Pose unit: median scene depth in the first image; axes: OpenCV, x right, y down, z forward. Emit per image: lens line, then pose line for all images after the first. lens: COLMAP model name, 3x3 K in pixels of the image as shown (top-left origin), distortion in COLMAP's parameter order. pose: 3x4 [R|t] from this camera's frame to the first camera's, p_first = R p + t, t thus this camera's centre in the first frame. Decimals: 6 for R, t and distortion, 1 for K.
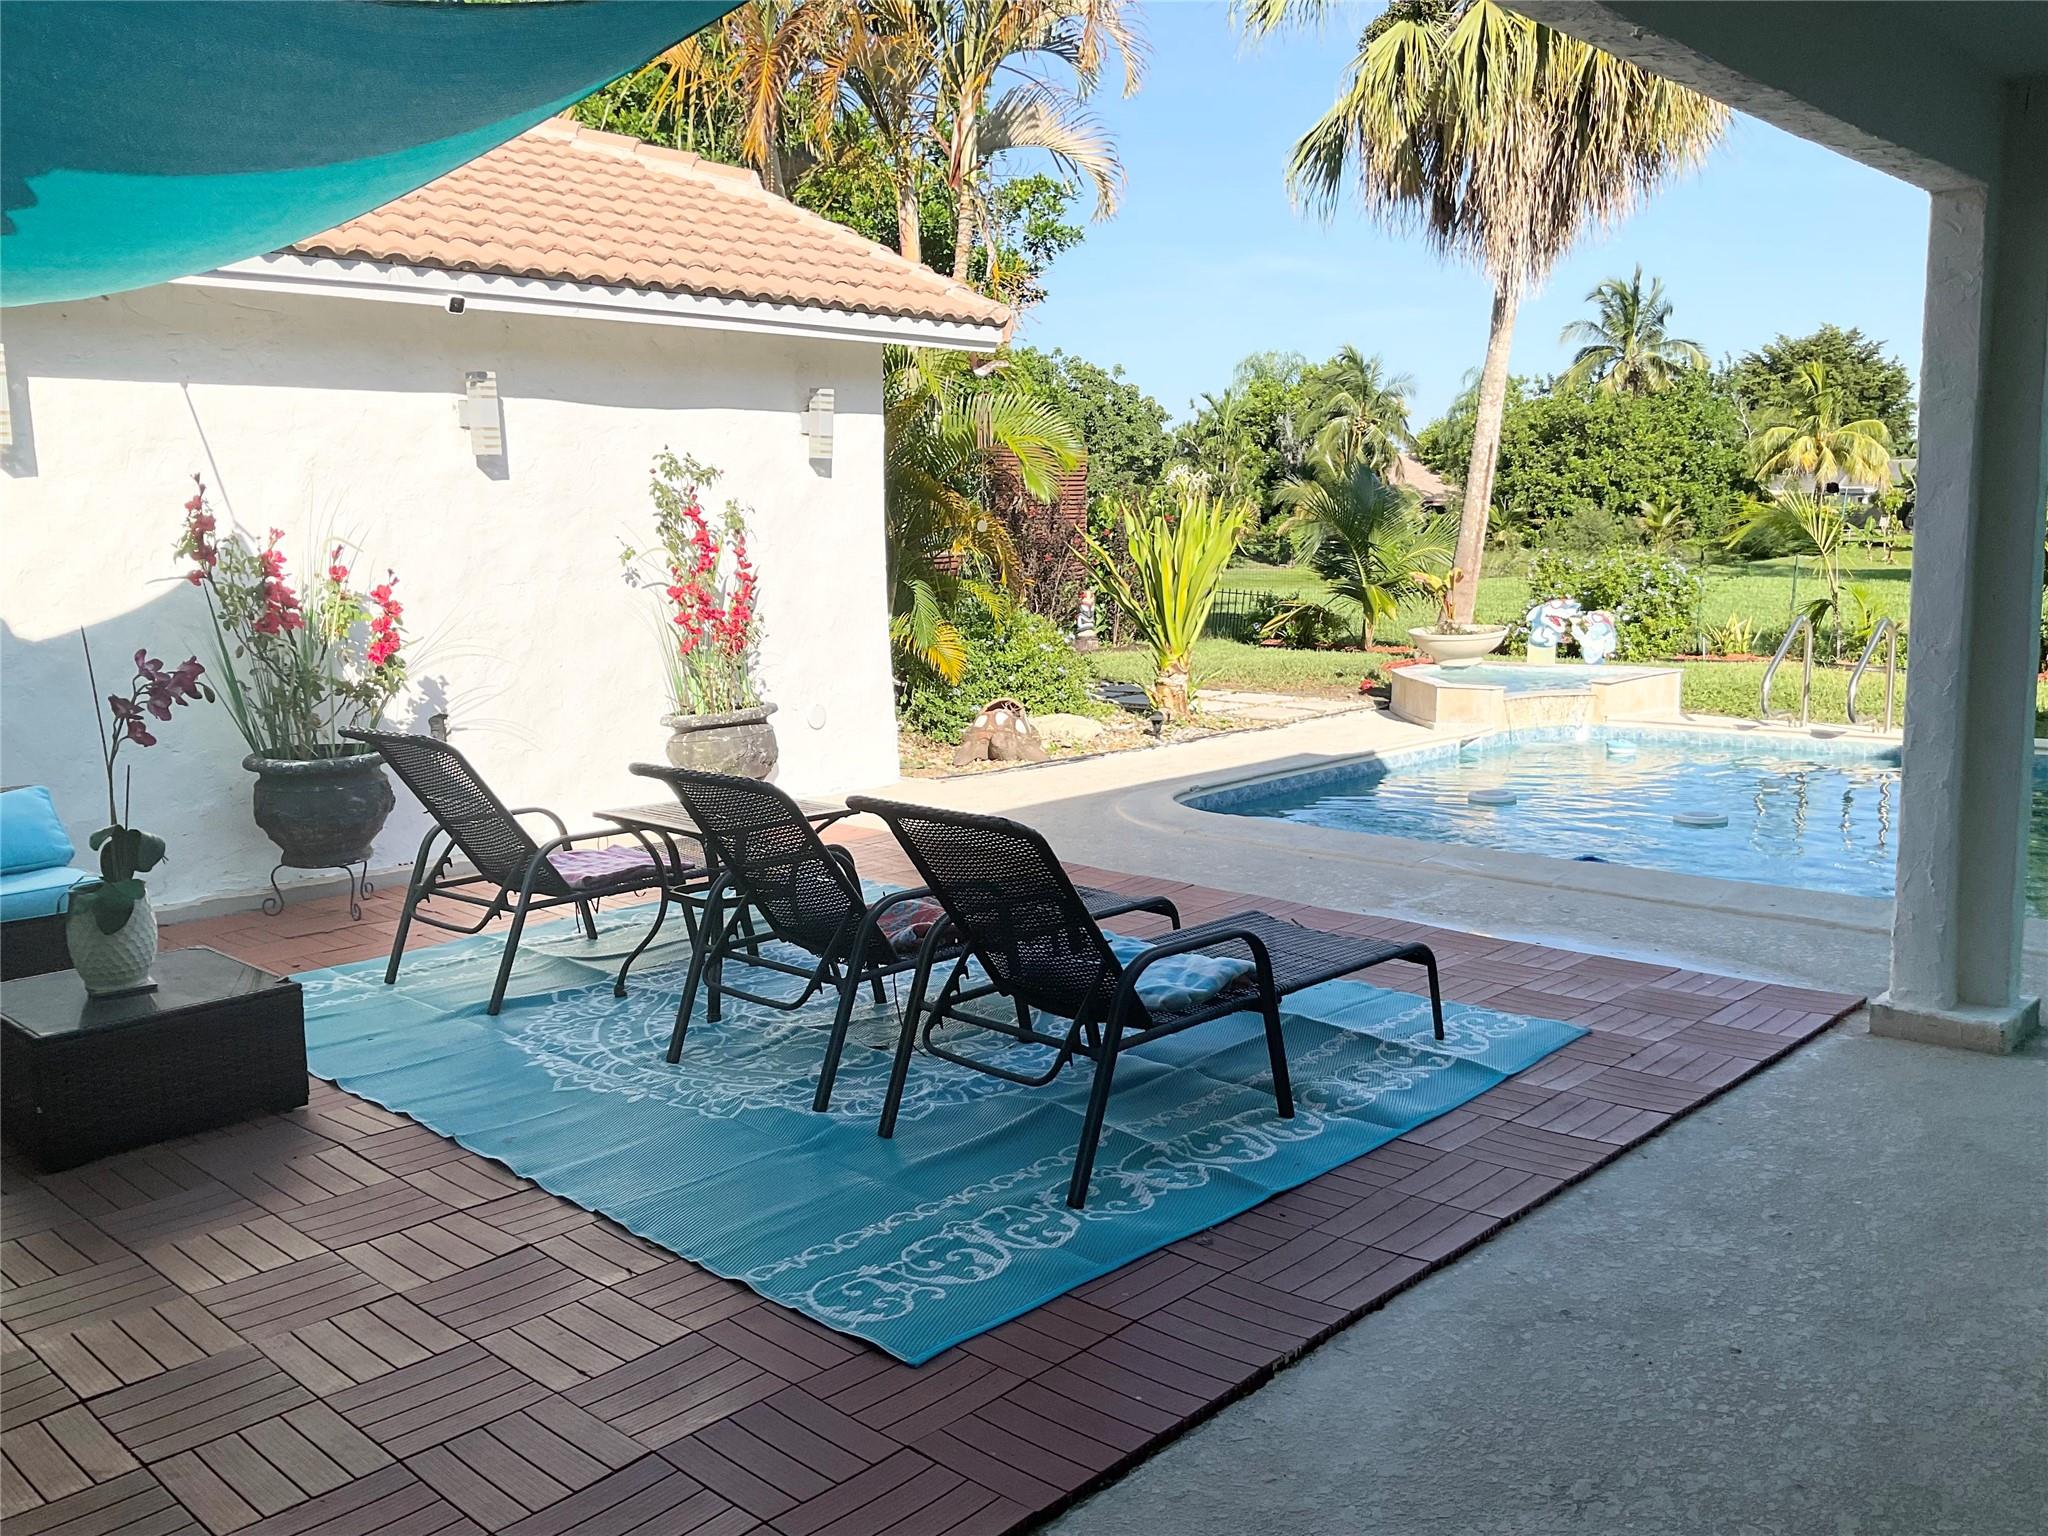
lens RADIAL K [[1679.0, 0, 1021.9], [0, 1679.0, 777.5], [0, 0, 1]] dist [0.088147, -0.167140]
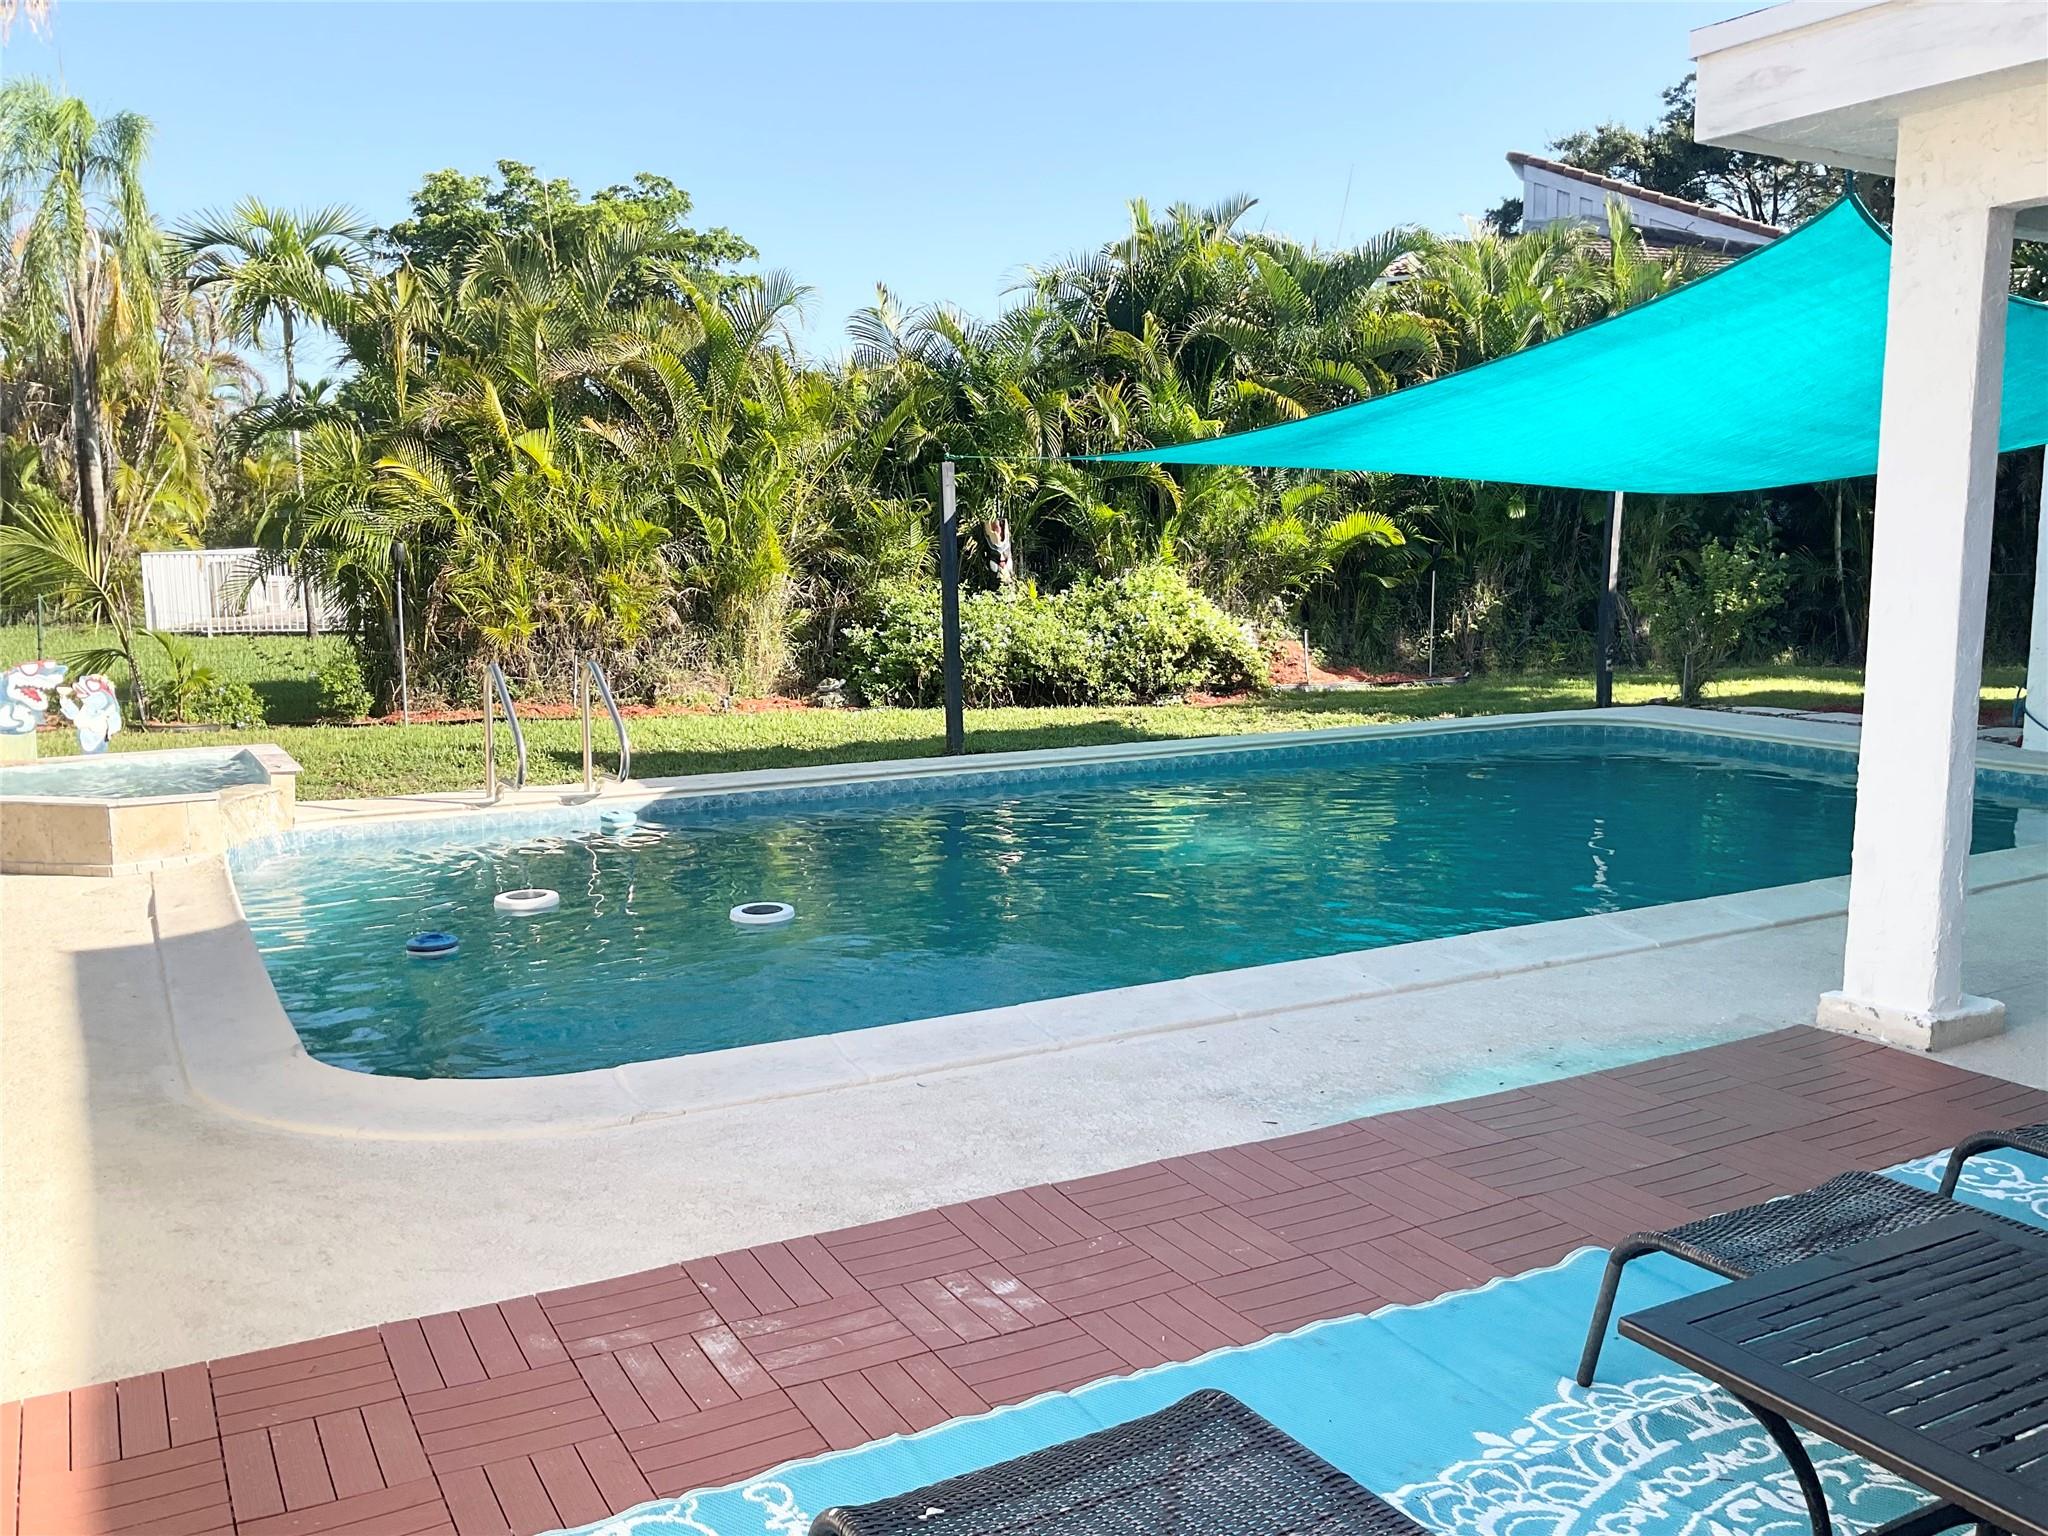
lens RADIAL K [[1679.0, 0, 1015.0], [0, 1679.0, 785.4], [0, 0, 1]] dist [0.088147, -0.167140]
pose [[0.293141, -0.120952, 0.948387, -0.421869], [0.139575, 0.986752, 0.082703, -0.116240], [-0.945826, 0.108127, 0.306140, 0.865233]]
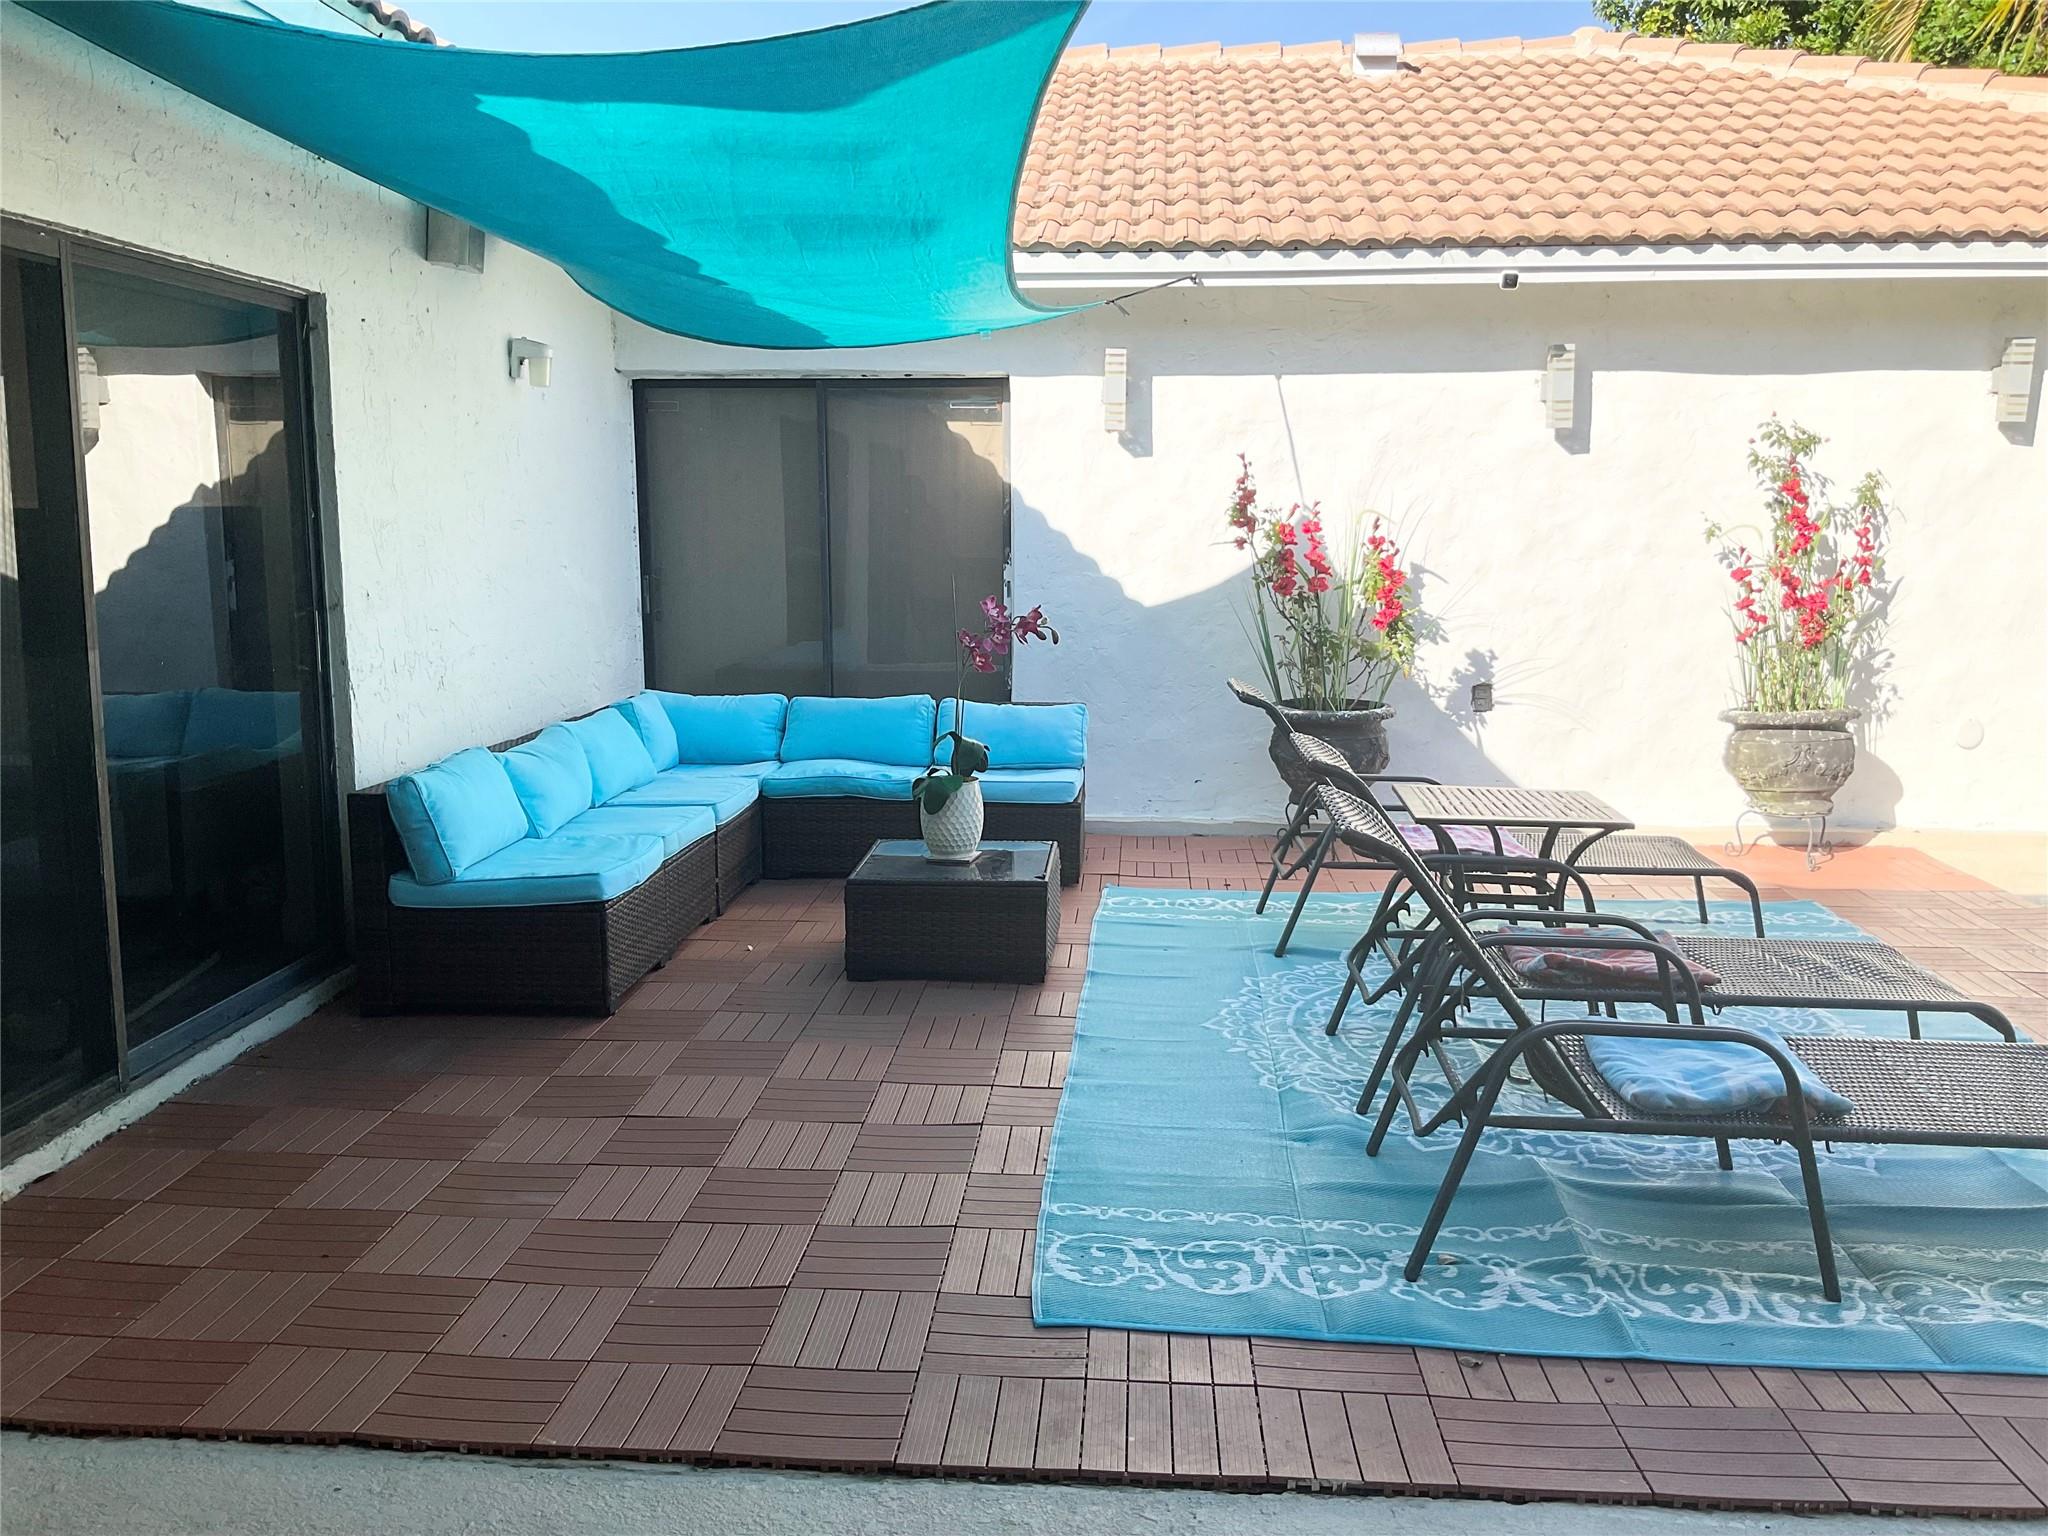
lens RADIAL K [[1679.0, 0, 1022.4], [0, 1679.0, 780.4], [0, 0, 1]] dist [0.088147, -0.167140]
pose [[0.633993, 0.140808, -0.760411, 0.294991], [-0.126294, 0.988935, 0.077826, -0.025842], [0.762956, 0.046694, 0.644762, 0.139999]]
